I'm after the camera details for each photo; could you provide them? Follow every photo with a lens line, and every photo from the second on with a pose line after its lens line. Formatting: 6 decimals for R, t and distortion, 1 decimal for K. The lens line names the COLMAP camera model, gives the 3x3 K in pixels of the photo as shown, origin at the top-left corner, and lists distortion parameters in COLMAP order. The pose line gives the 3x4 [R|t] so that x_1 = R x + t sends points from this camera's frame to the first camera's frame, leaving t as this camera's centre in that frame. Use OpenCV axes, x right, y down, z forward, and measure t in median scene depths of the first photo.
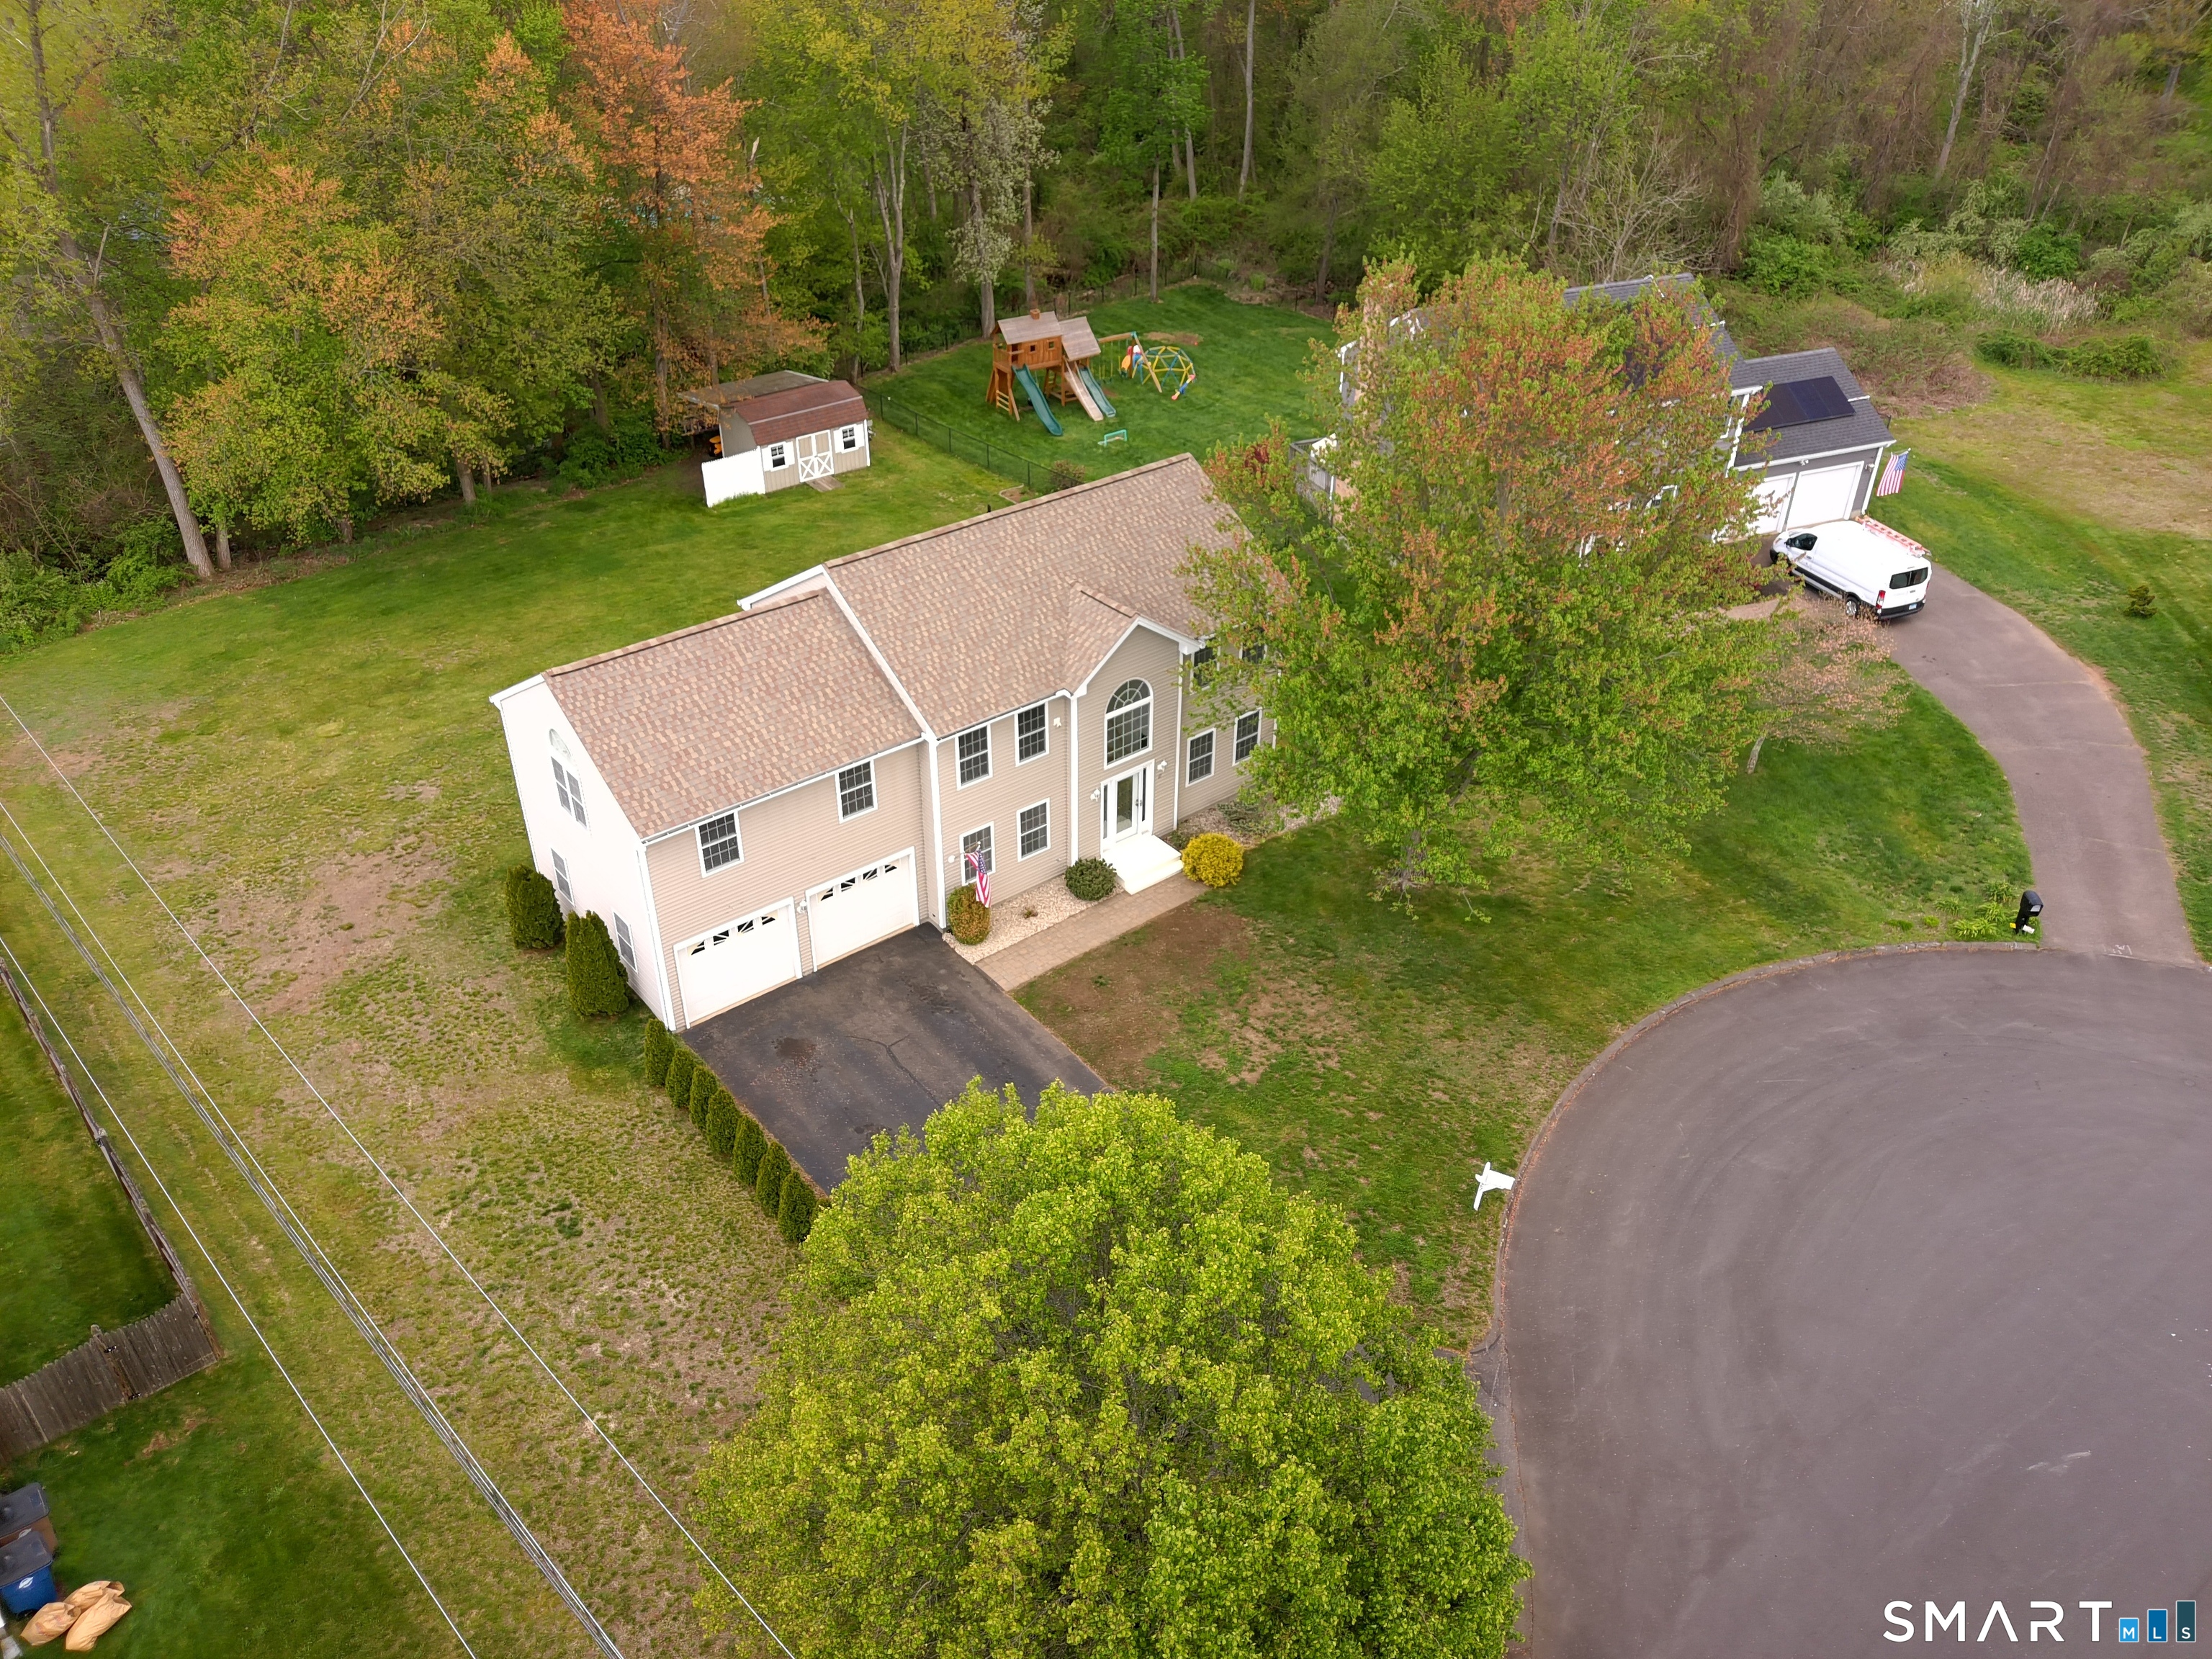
lens RADIAL K [[1645.8, 0, 1103.2], [0, 1645.8, 836.0], [0, 0, 1]] dist [0.123331, -0.206413]
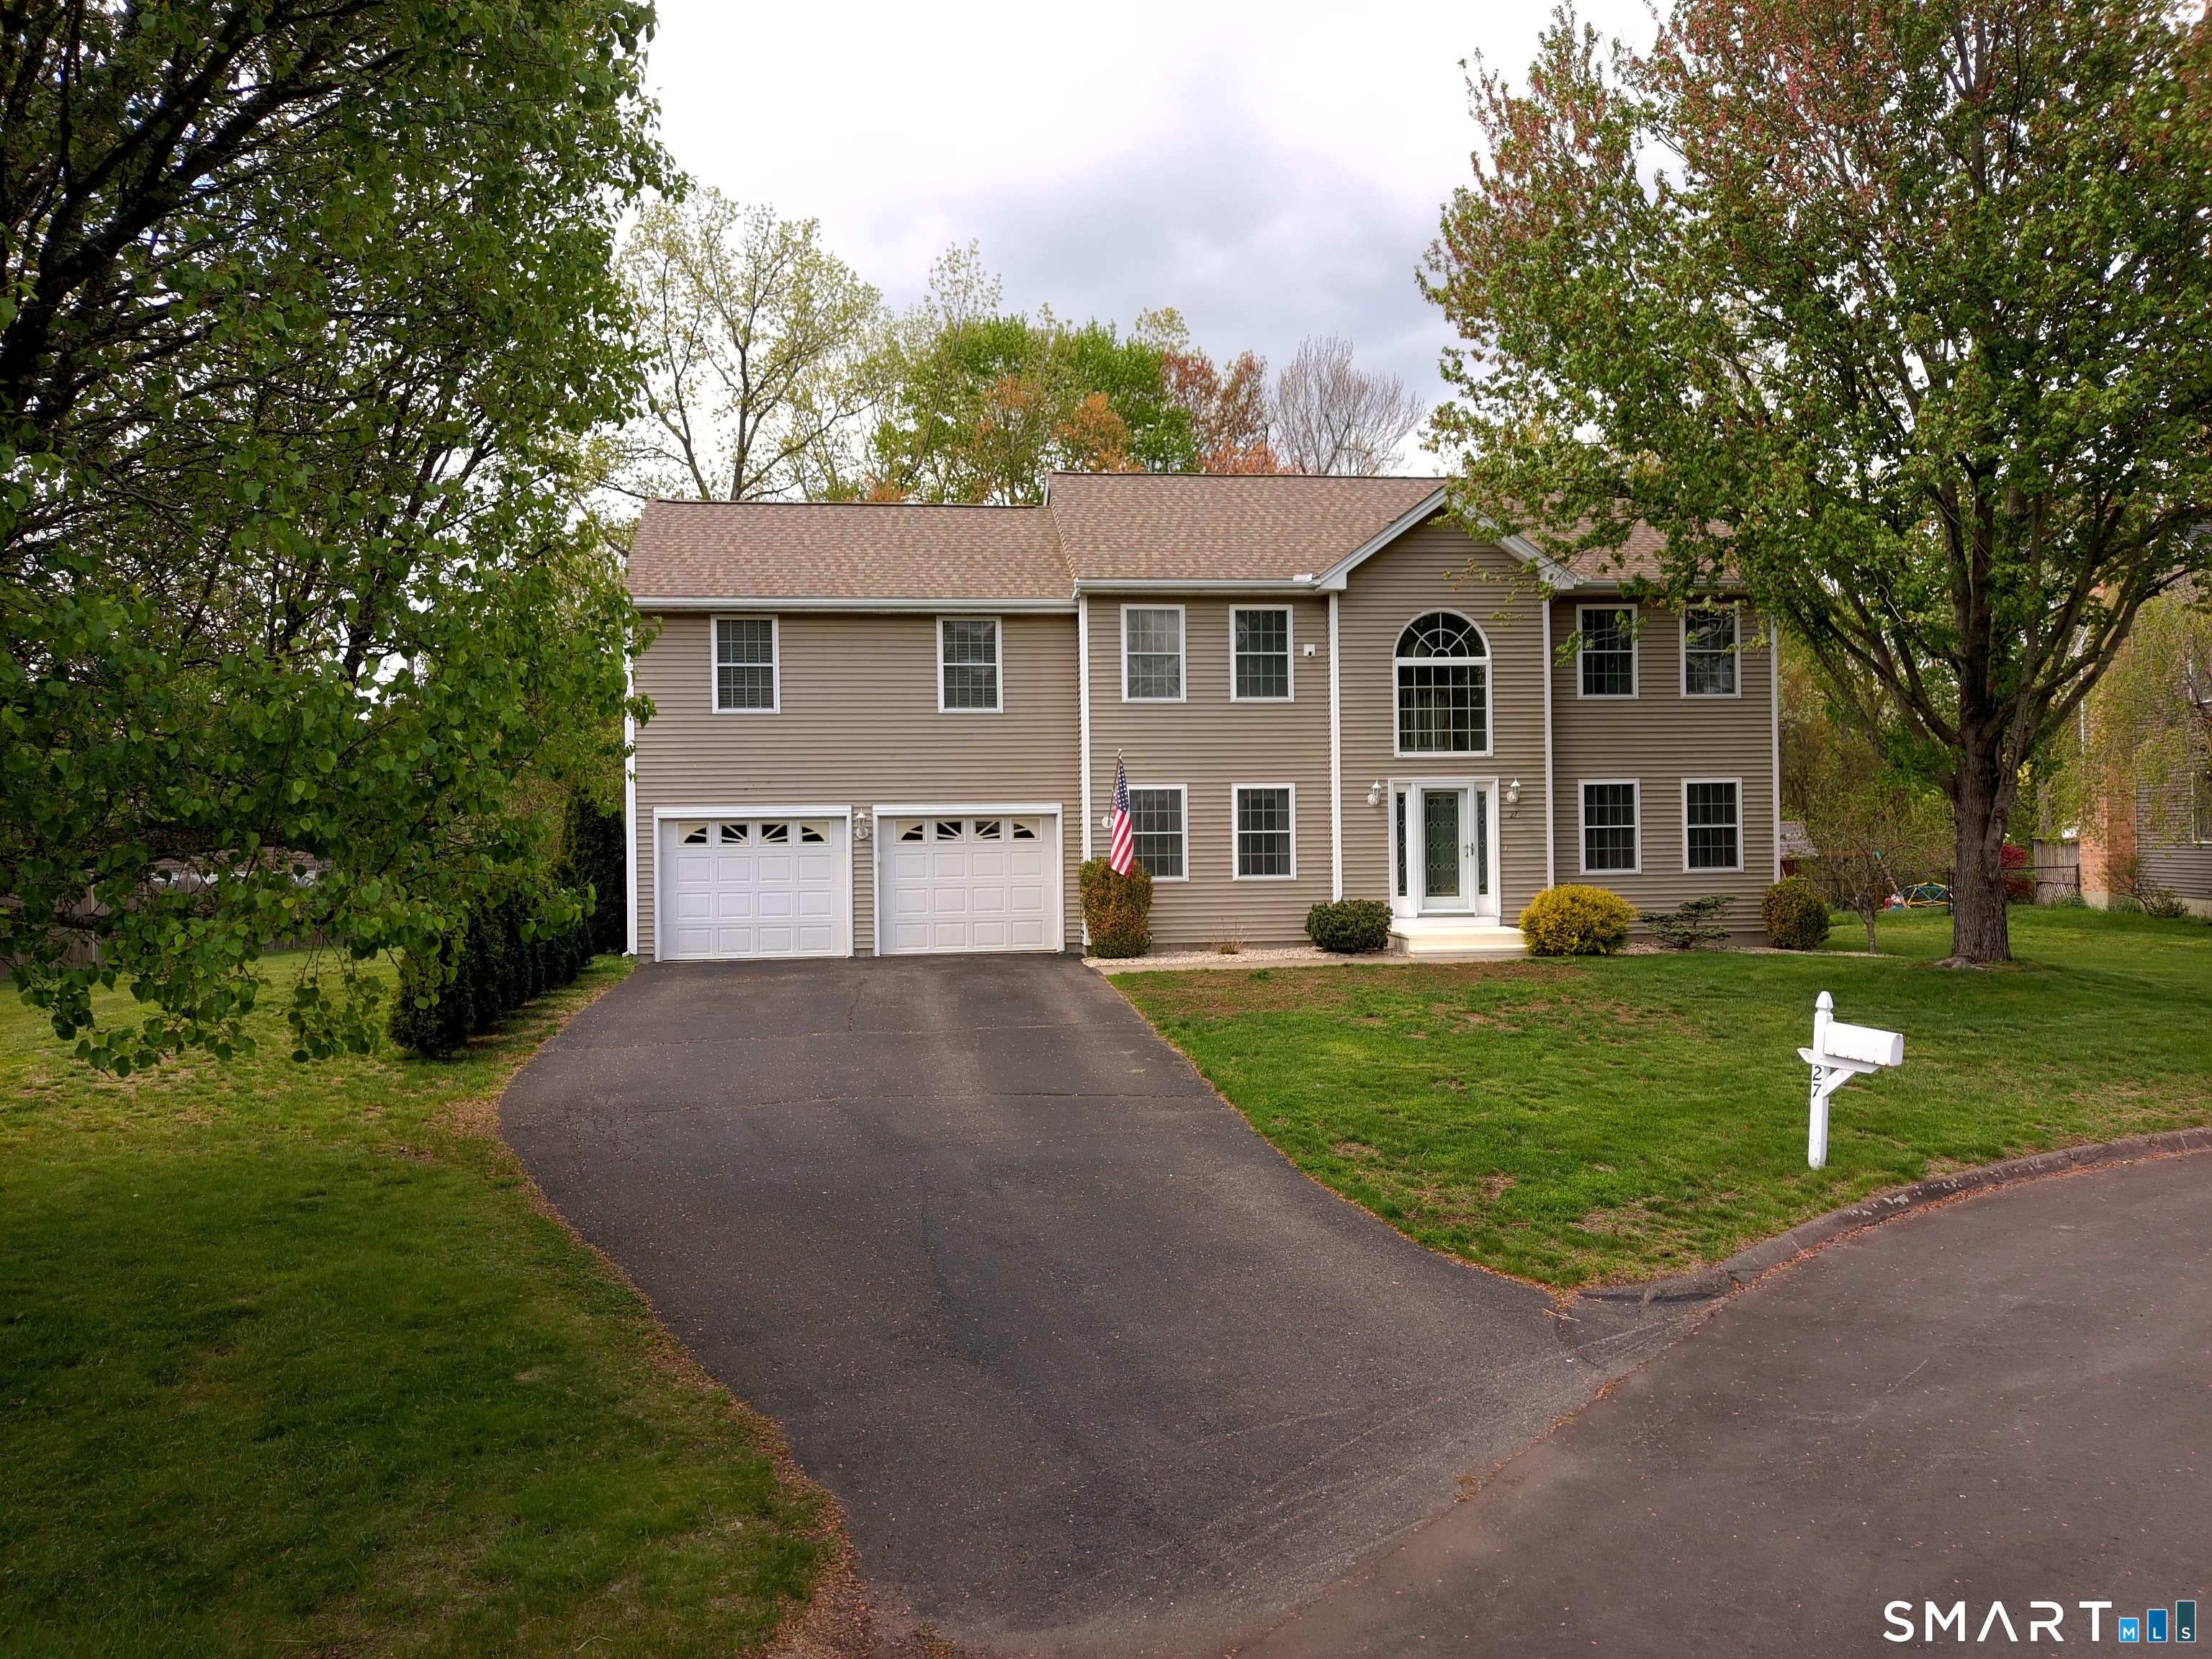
lens RADIAL K [[1645.8, 0, 1103.2], [0, 1645.8, 836.0], [0, 0, 1]] dist [0.123331, -0.206413]
pose [[0.848084, -0.021560, -0.529423, 0.250156], [-0.279376, 0.830804, -0.481367, 0.333205], [0.450224, 0.556148, 0.698568, 0.560110]]
